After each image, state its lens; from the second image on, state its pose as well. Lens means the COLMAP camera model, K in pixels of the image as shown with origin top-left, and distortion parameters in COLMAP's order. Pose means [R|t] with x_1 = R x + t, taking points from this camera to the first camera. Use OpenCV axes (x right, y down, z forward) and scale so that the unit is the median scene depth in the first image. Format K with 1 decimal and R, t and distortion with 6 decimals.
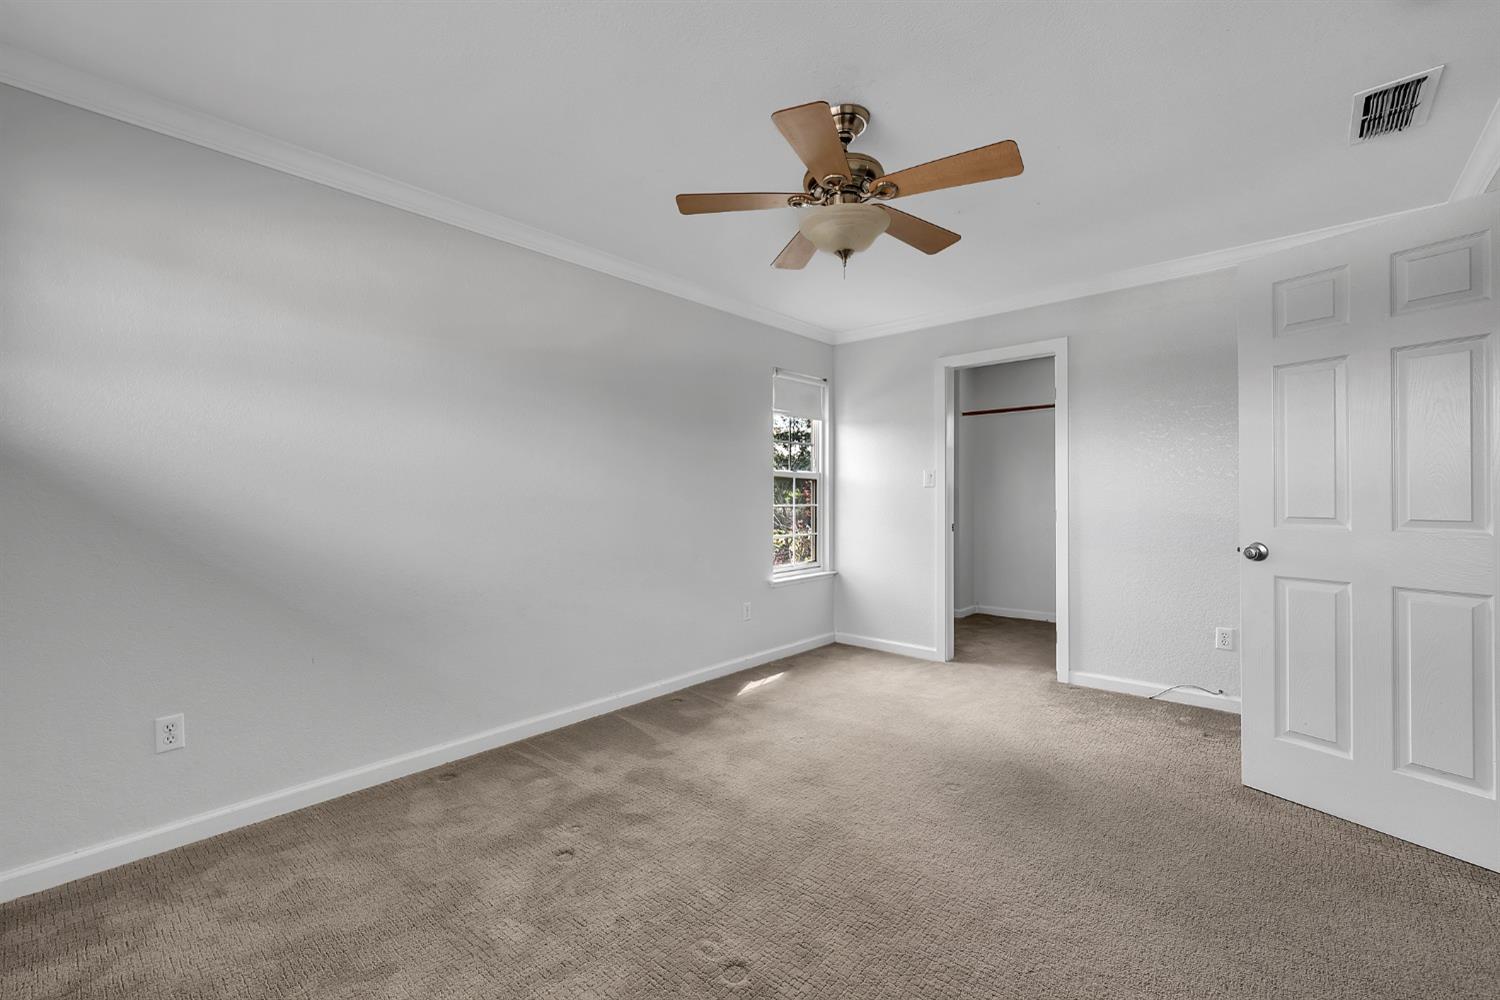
lens RADIAL K [[620.9, 0, 755.0], [0, 620.9, 497.8], [0, 0, 1]] dist [0.001271, -0.000552]
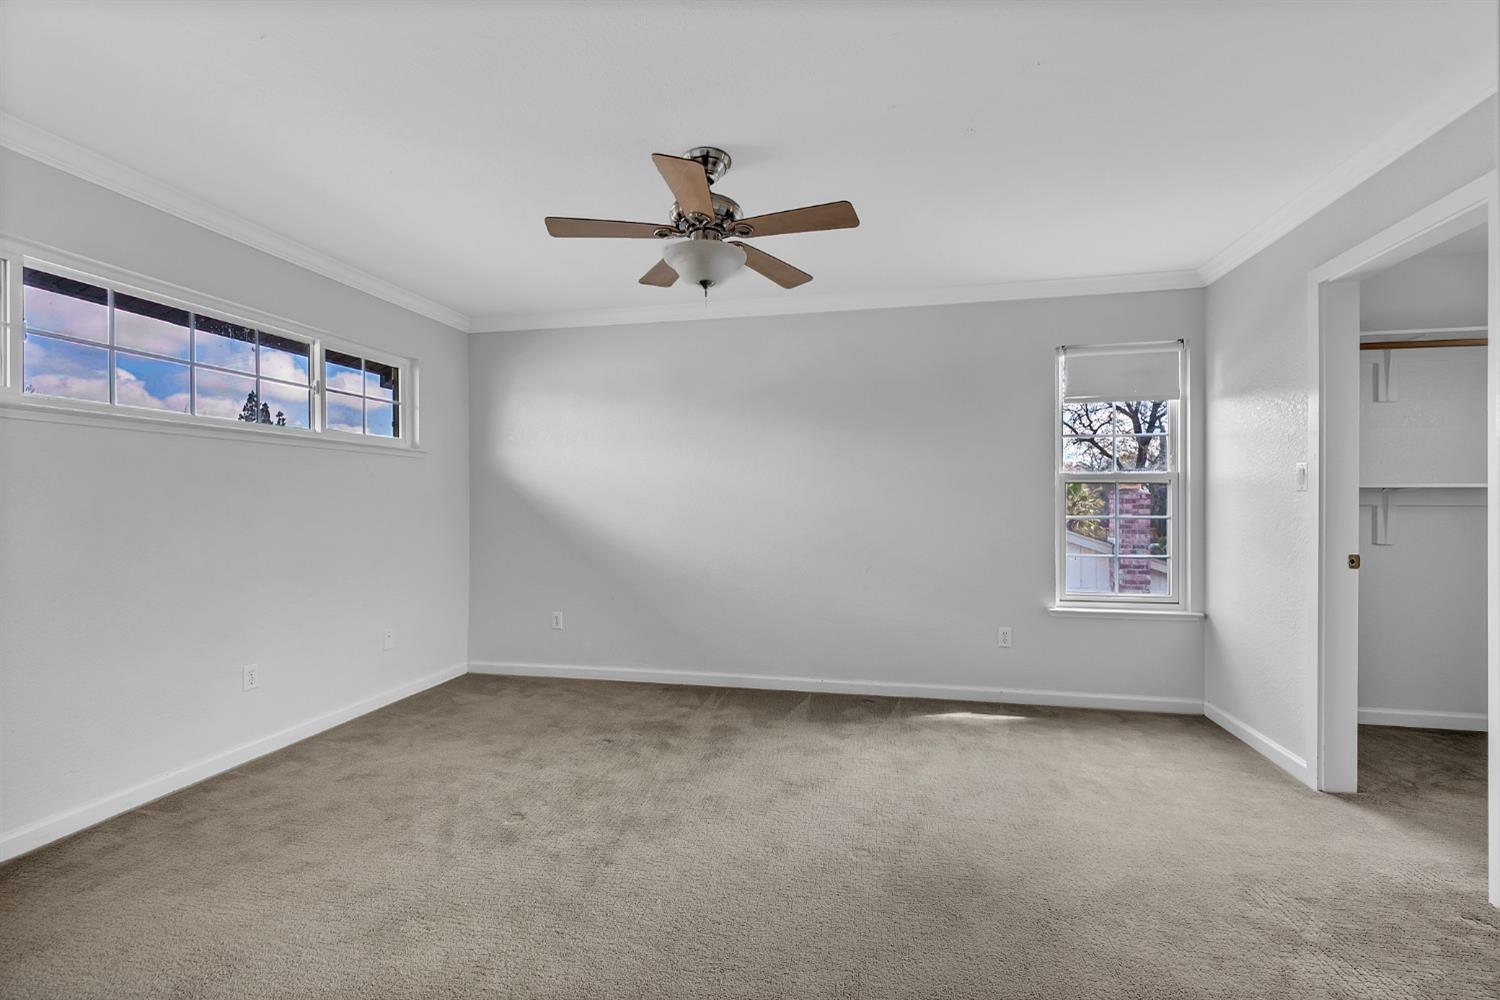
lens RADIAL K [[620.9, 0, 759.3], [0, 620.9, 501.0], [0, 0, 1]] dist [0.001271, -0.000552]
pose [[0.503913, -0.001409, -0.863753, 0.835642], [-0.001152, 0.999997, -0.002304, -0.007995], [0.863754, 0.002156, 0.503910, 0.390127]]
